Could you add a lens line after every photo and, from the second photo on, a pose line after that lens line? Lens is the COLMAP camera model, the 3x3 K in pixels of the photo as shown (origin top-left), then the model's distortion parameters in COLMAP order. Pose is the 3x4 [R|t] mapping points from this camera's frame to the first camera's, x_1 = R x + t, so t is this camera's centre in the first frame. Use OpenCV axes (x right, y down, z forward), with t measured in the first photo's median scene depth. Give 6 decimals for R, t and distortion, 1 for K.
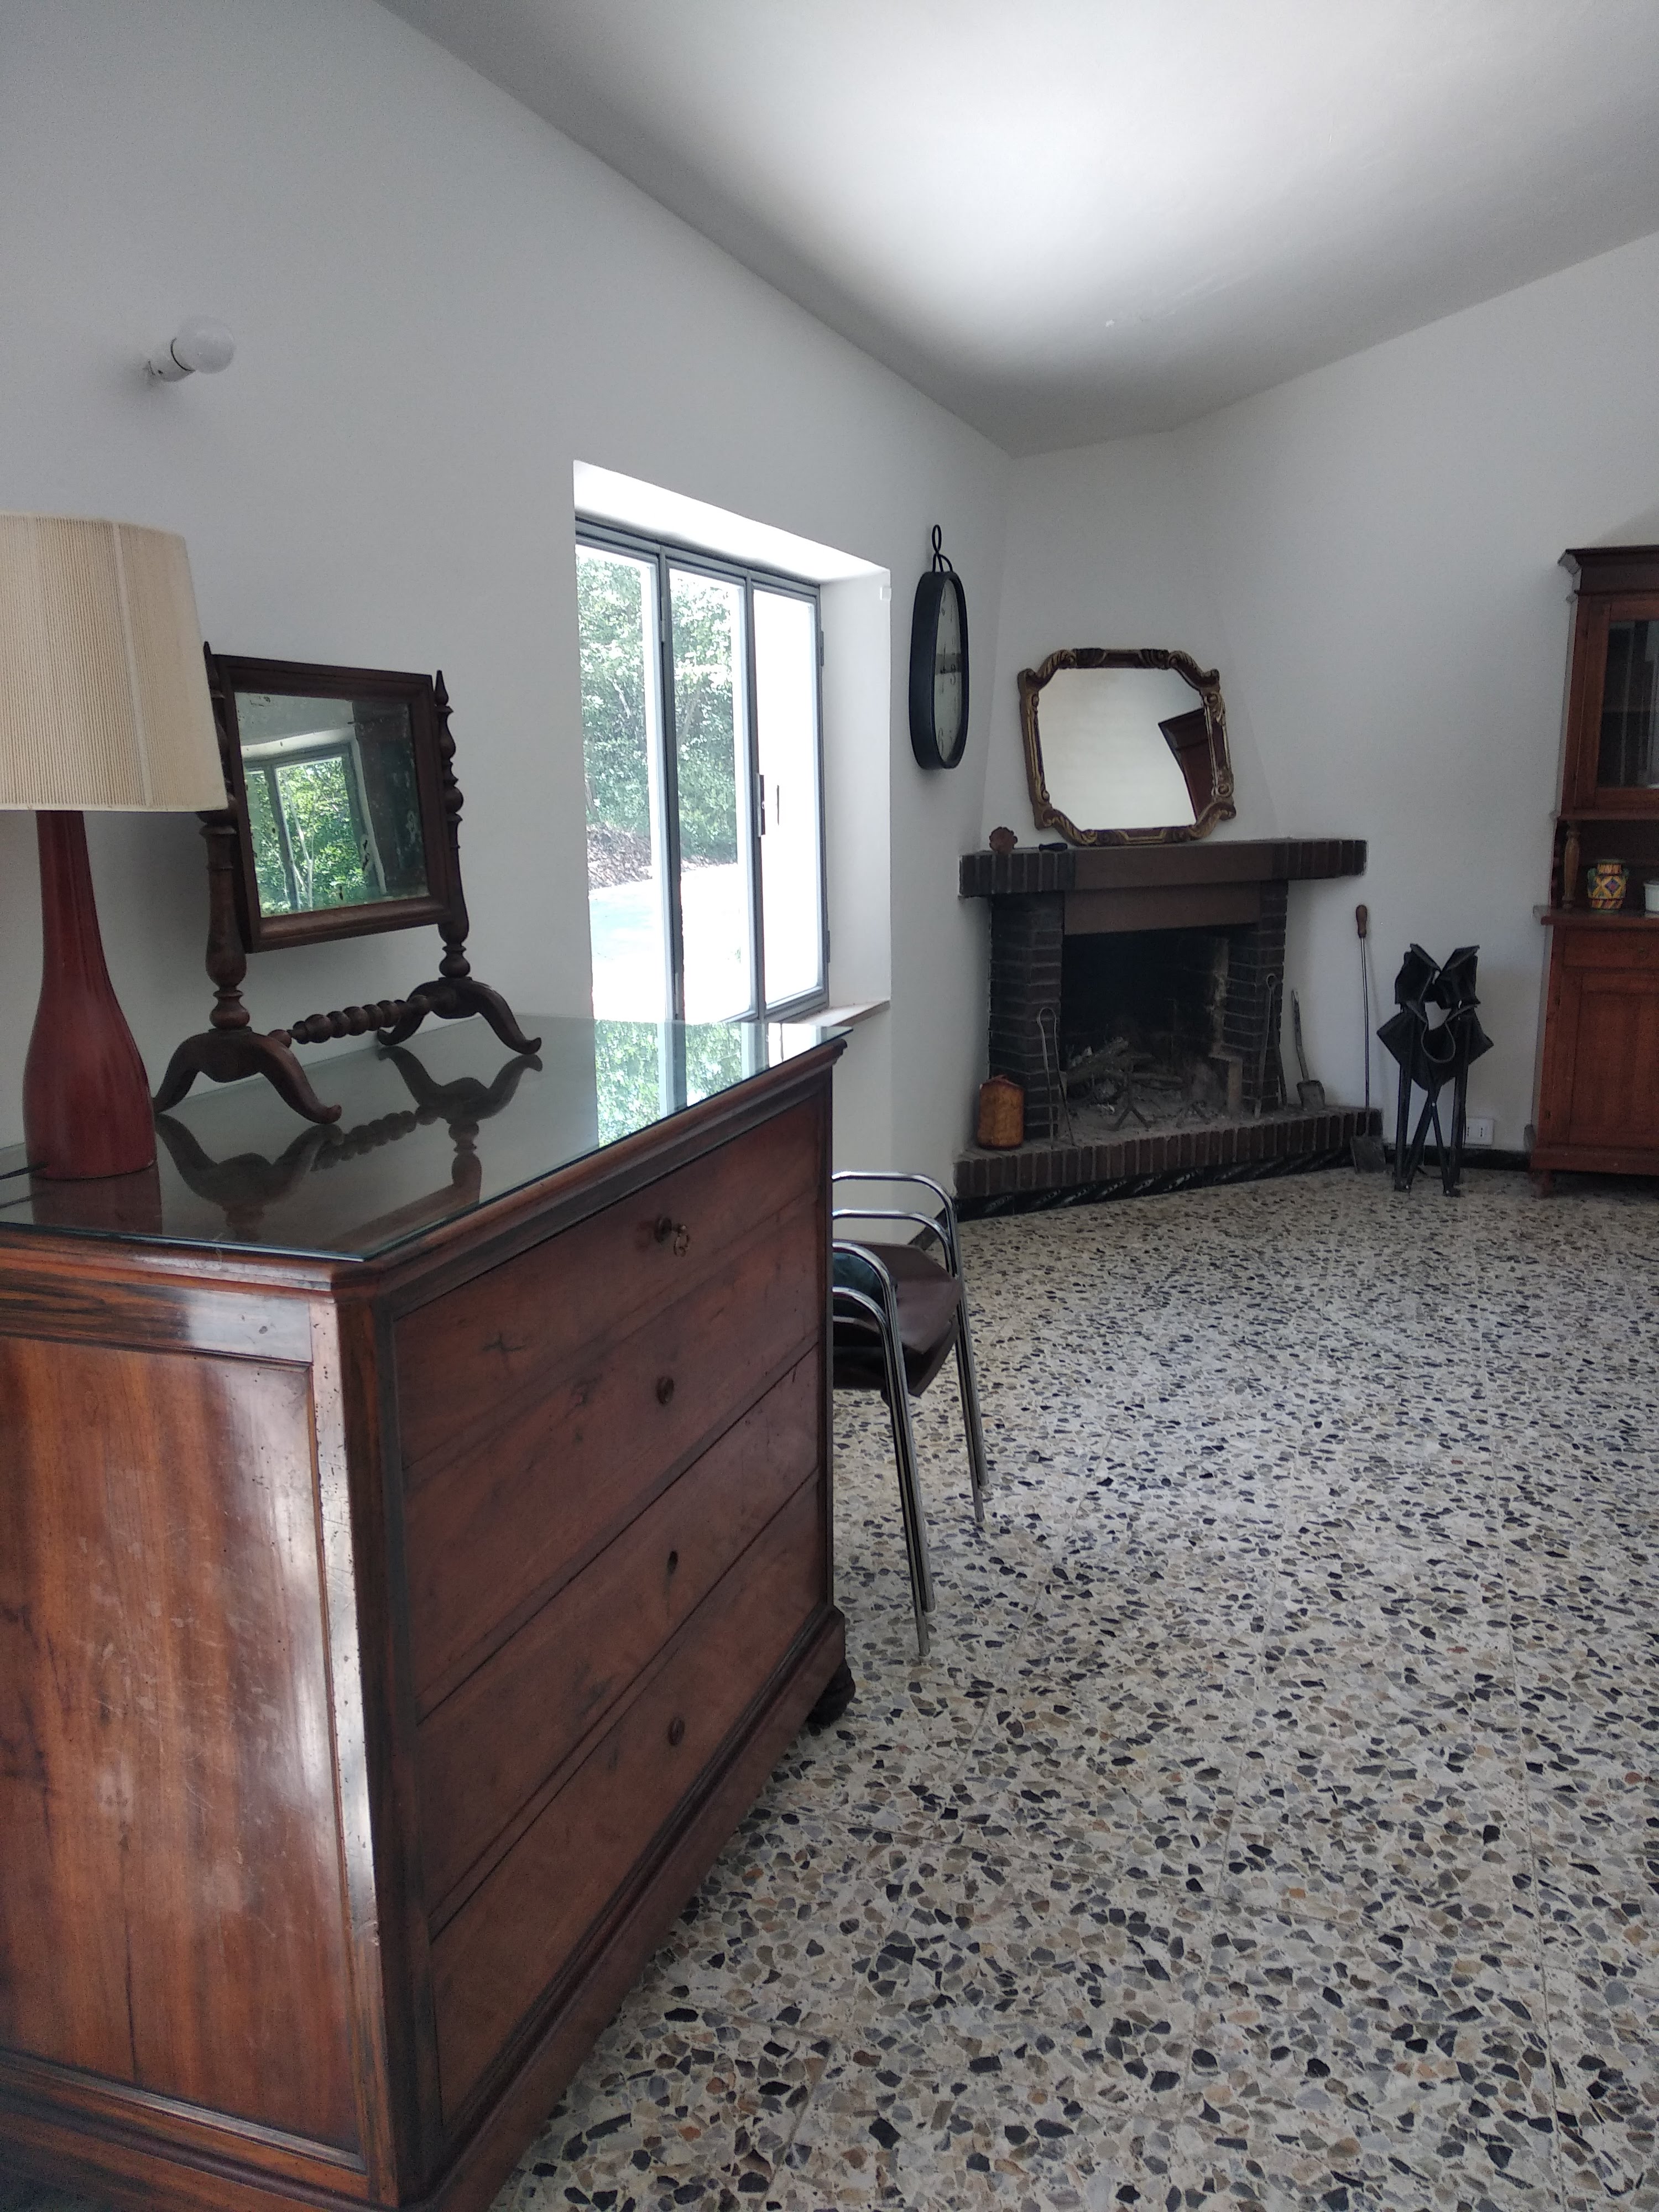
lens RADIAL K [[1716.2, 0, 838.2], [0, 1716.2, 1105.5], [0, 0, 1]] dist [0.042740, -0.047113]
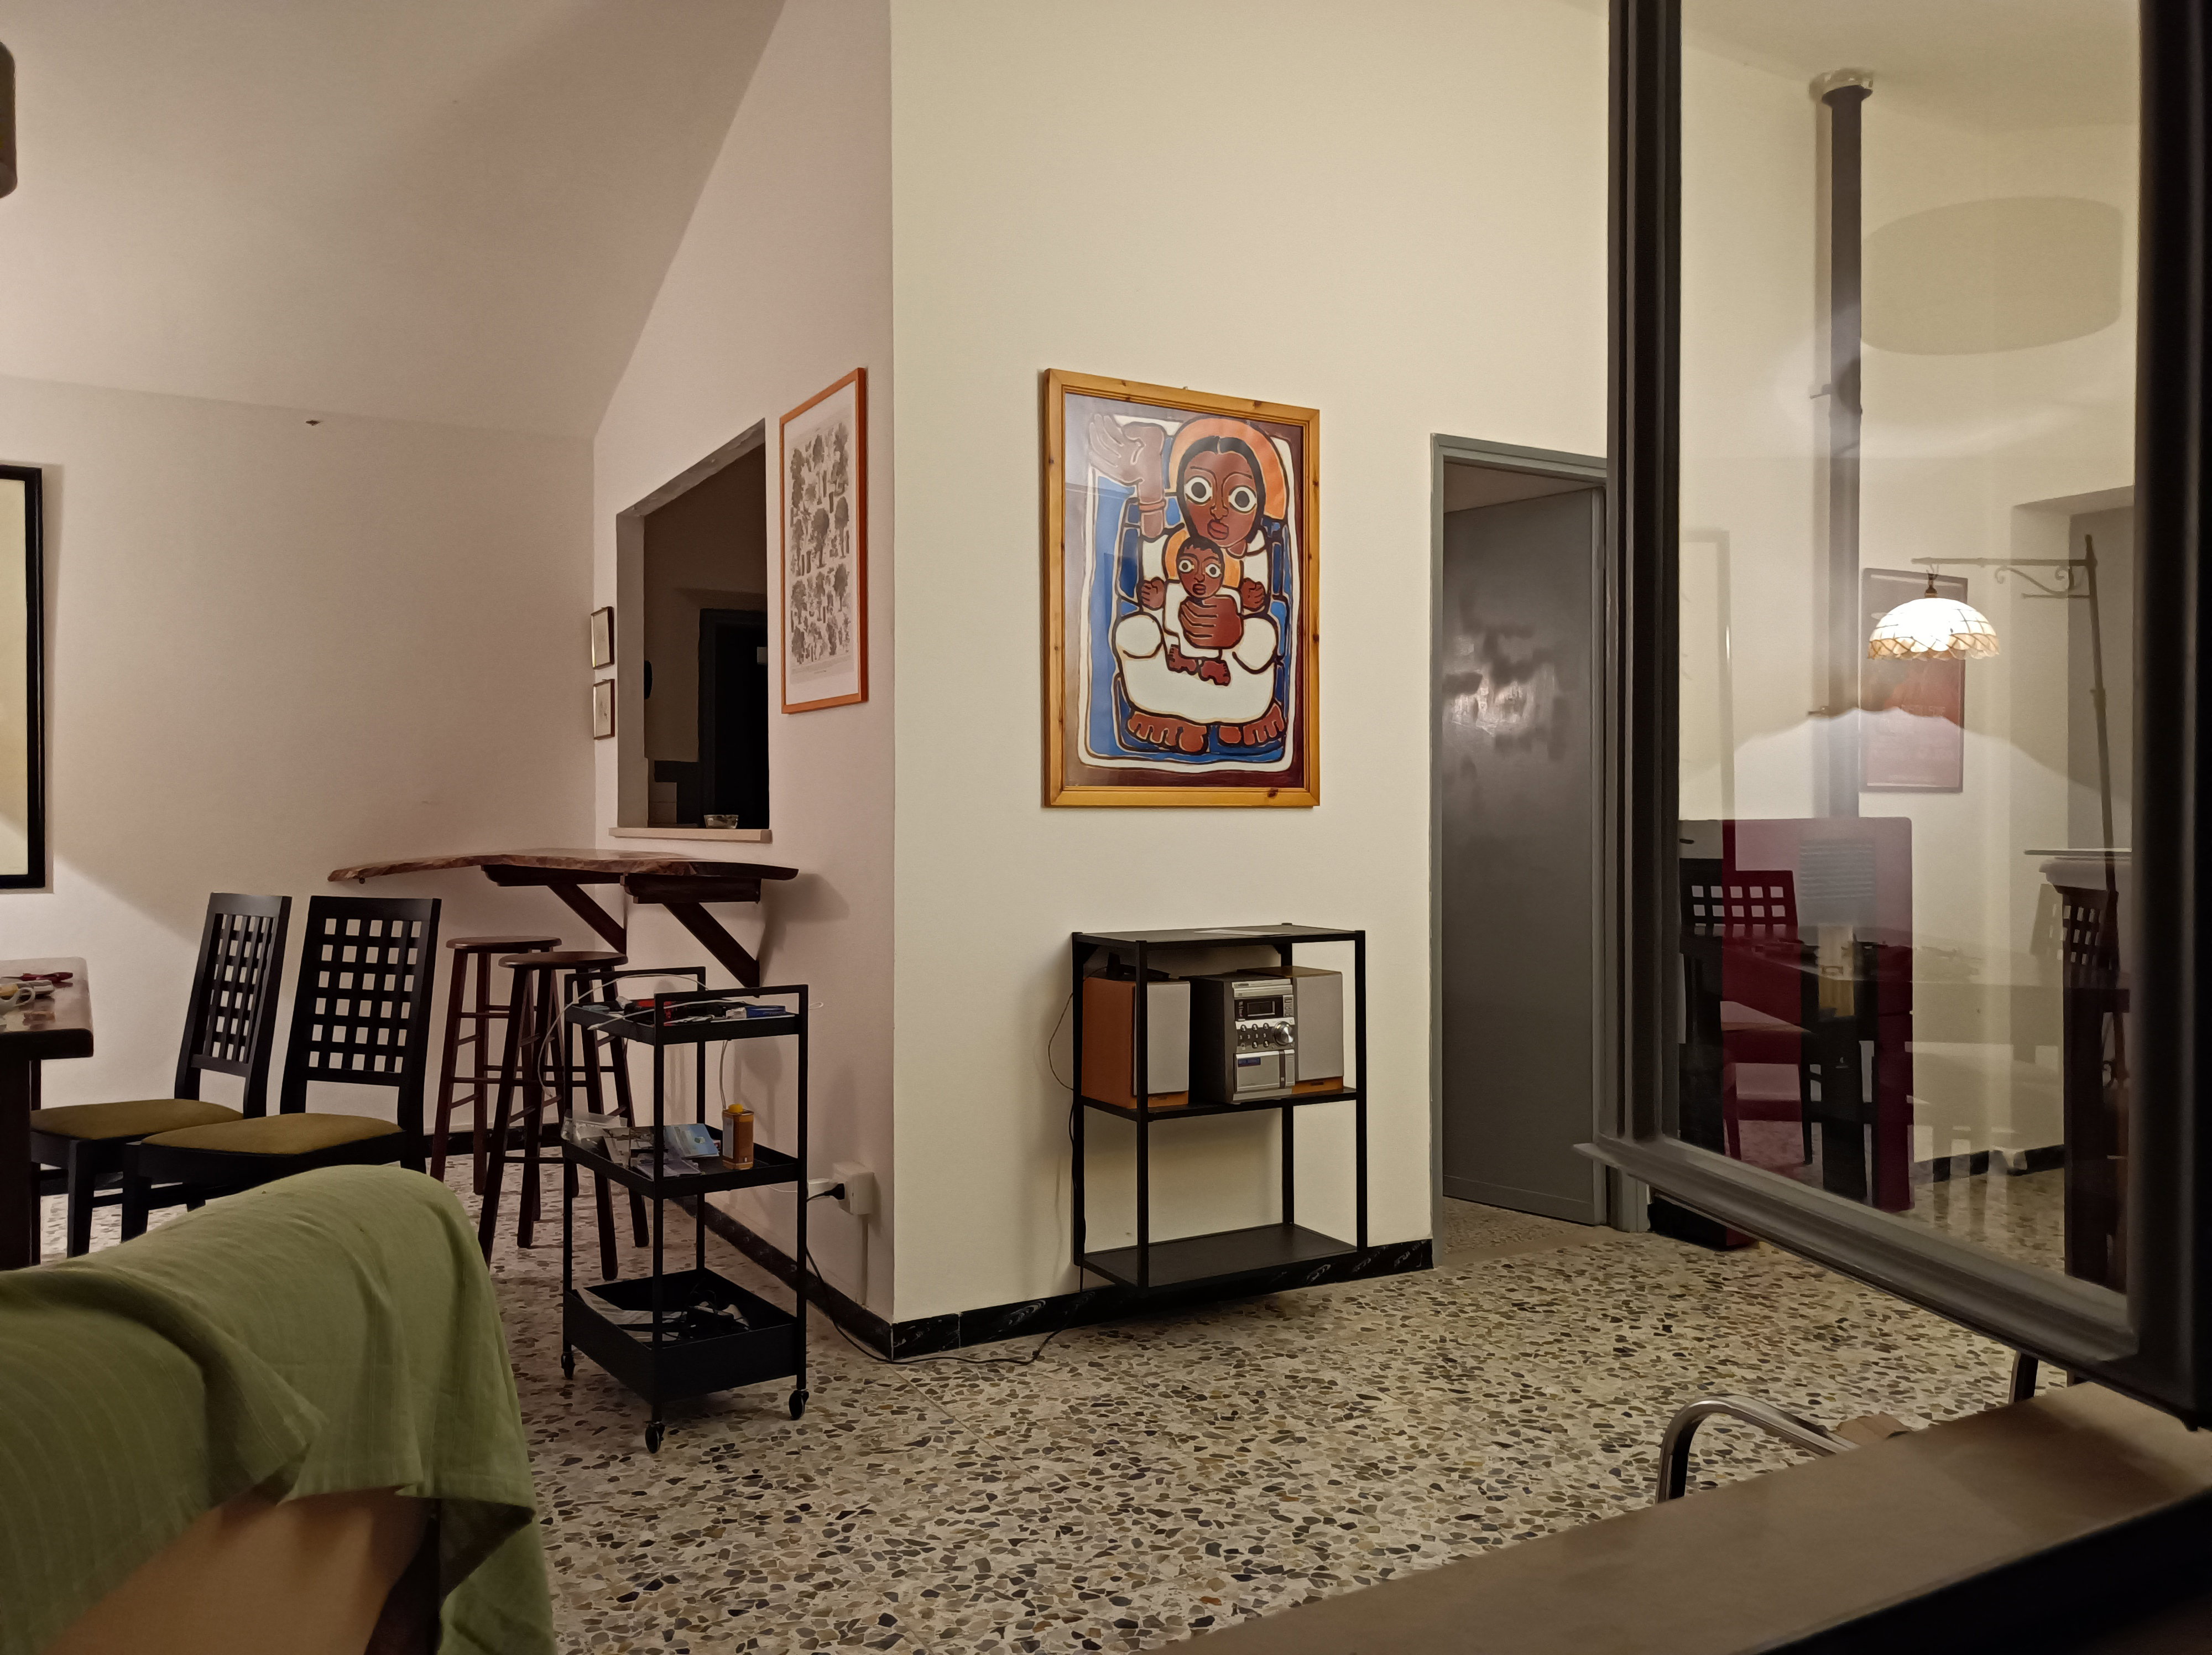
lens RADIAL K [[1648.3, 0, 1099.2], [0, 1648.3, 827.1], [0, 0, 1]] dist [0.027827, -0.011601]
pose [[-0.740269, 0.006127, 0.672283, -0.175507], [0.141955, 0.978839, 0.147390, -0.213457], [-0.657153, 0.204542, -0.725474, 1.719305]]
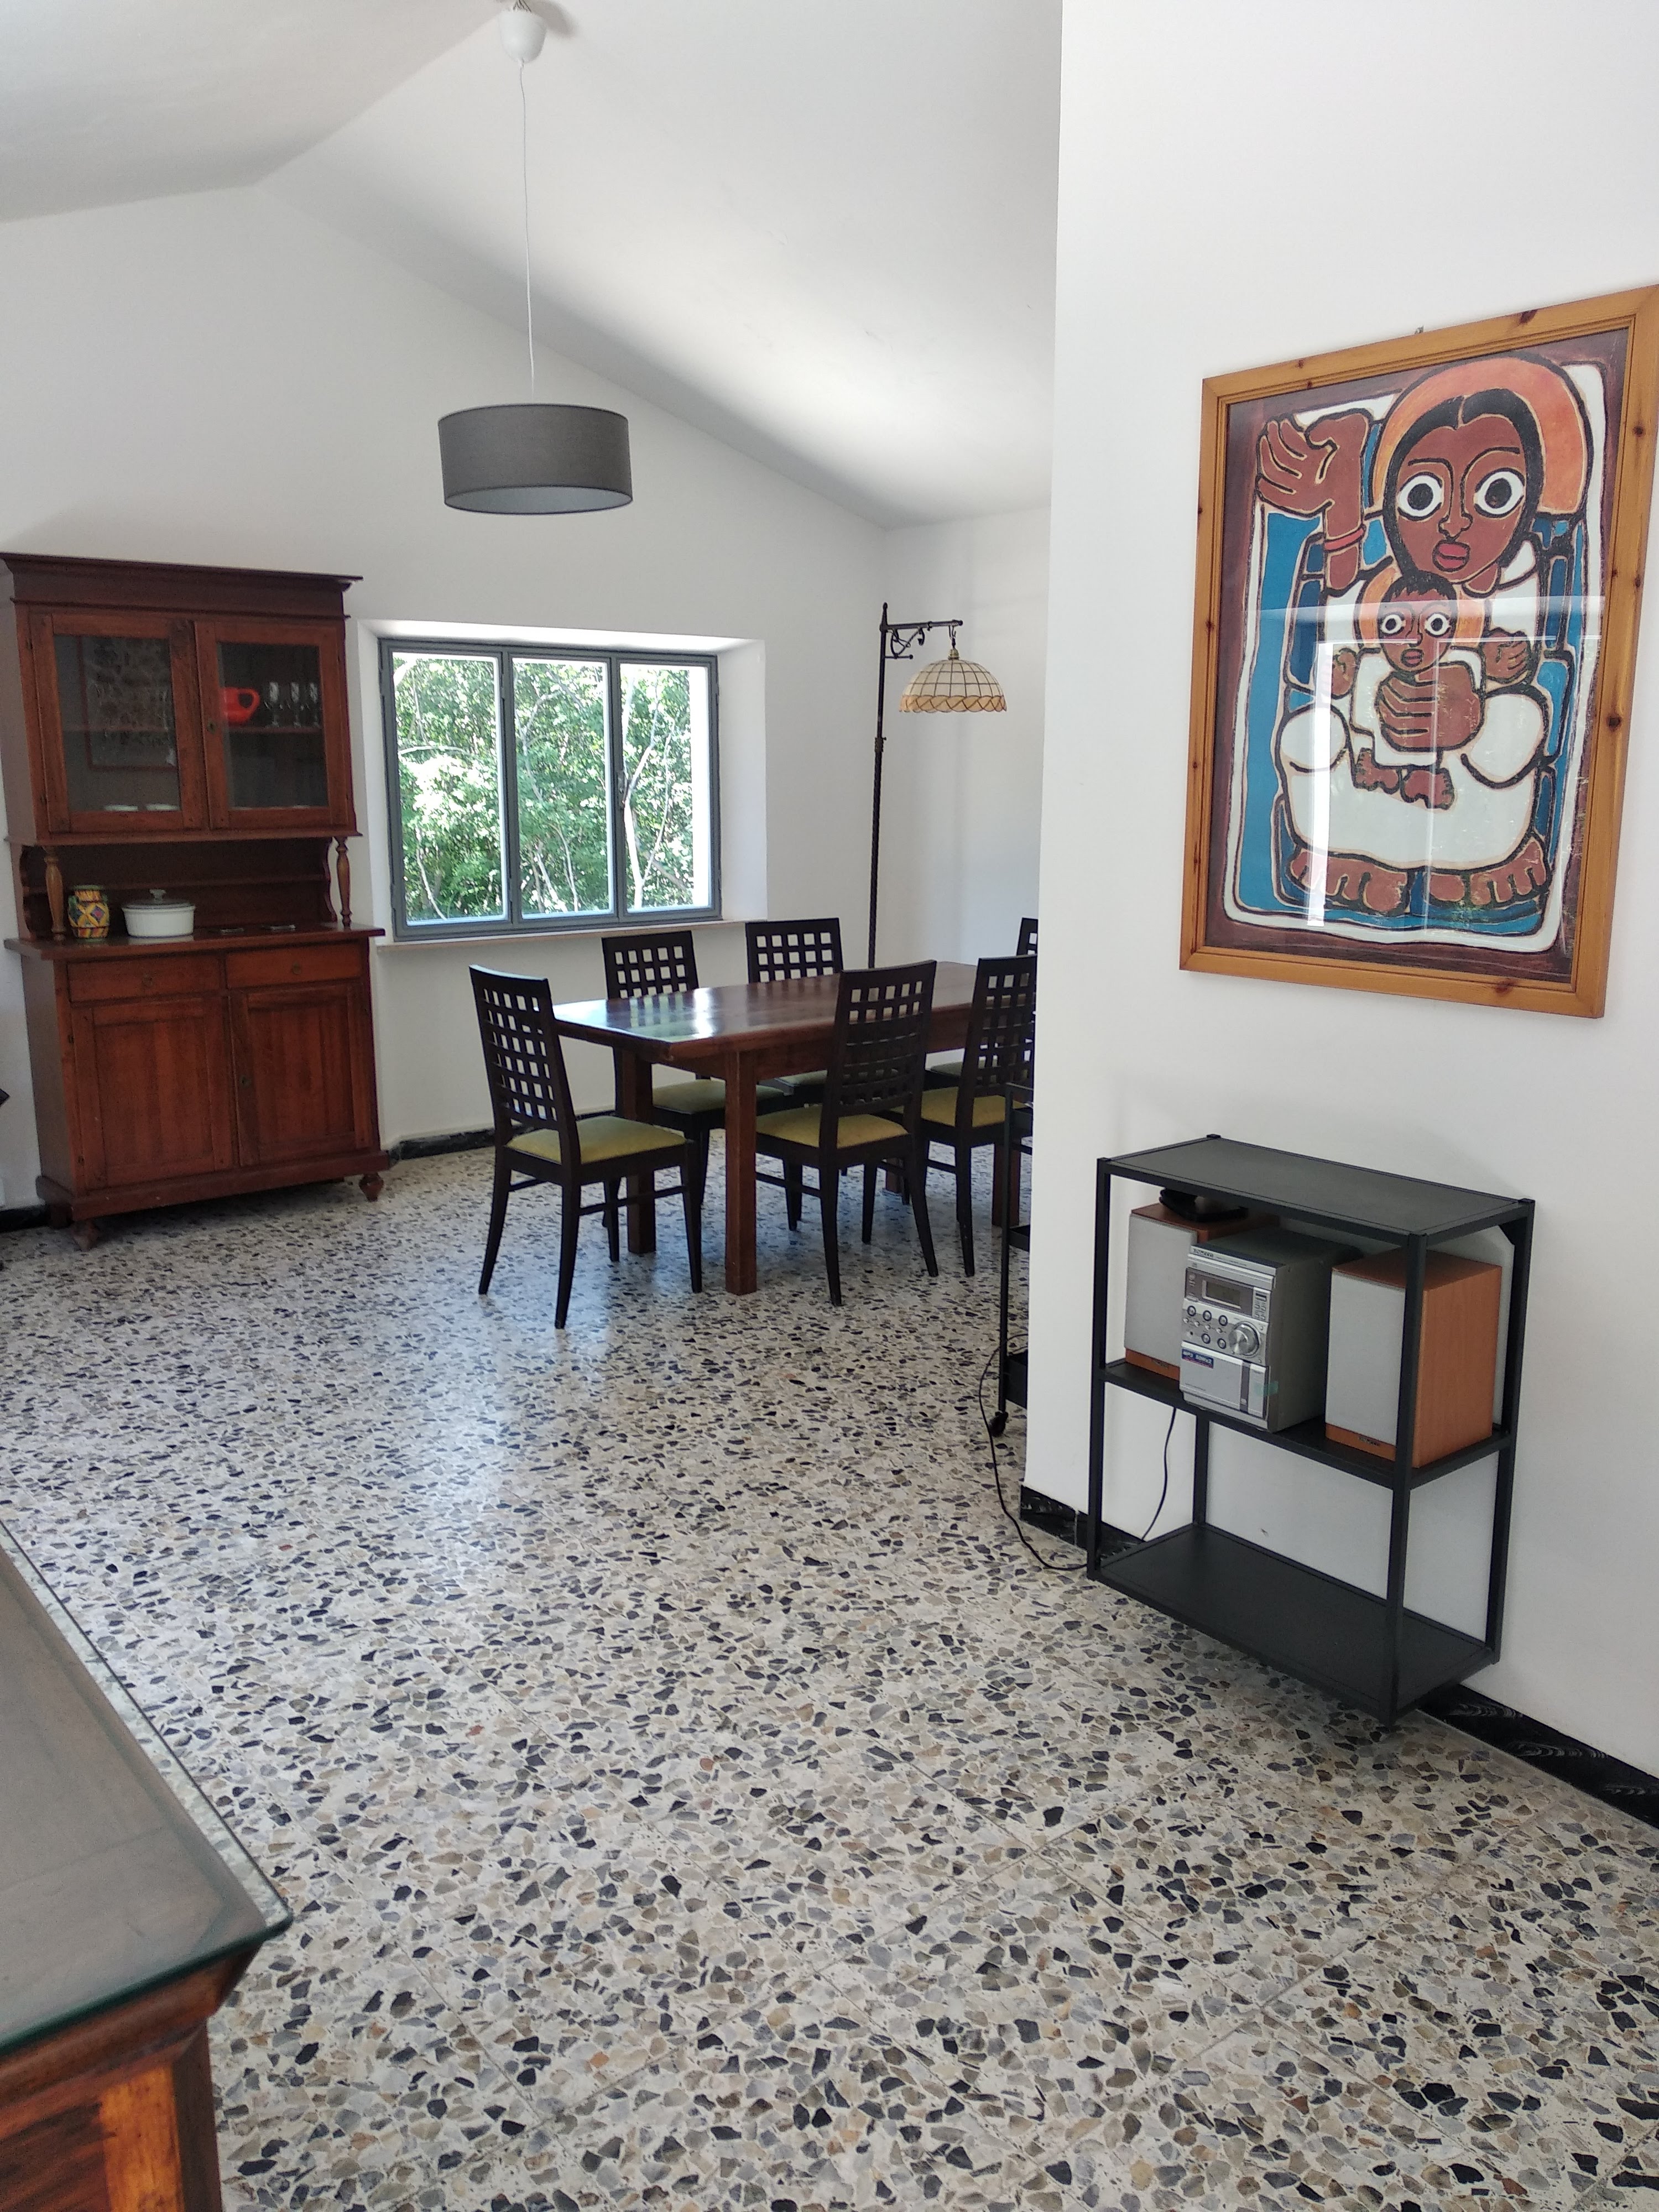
lens RADIAL K [[1716.2, 0, 840.4], [0, 1716.2, 1097.8], [0, 0, 1]] dist [0.042740, -0.047113]
pose [[0.539337, -0.159274, 0.826890, -0.290202], [0.165223, 0.982879, 0.081554, -0.079187], [-0.825722, 0.092636, 0.556419, 0.301213]]
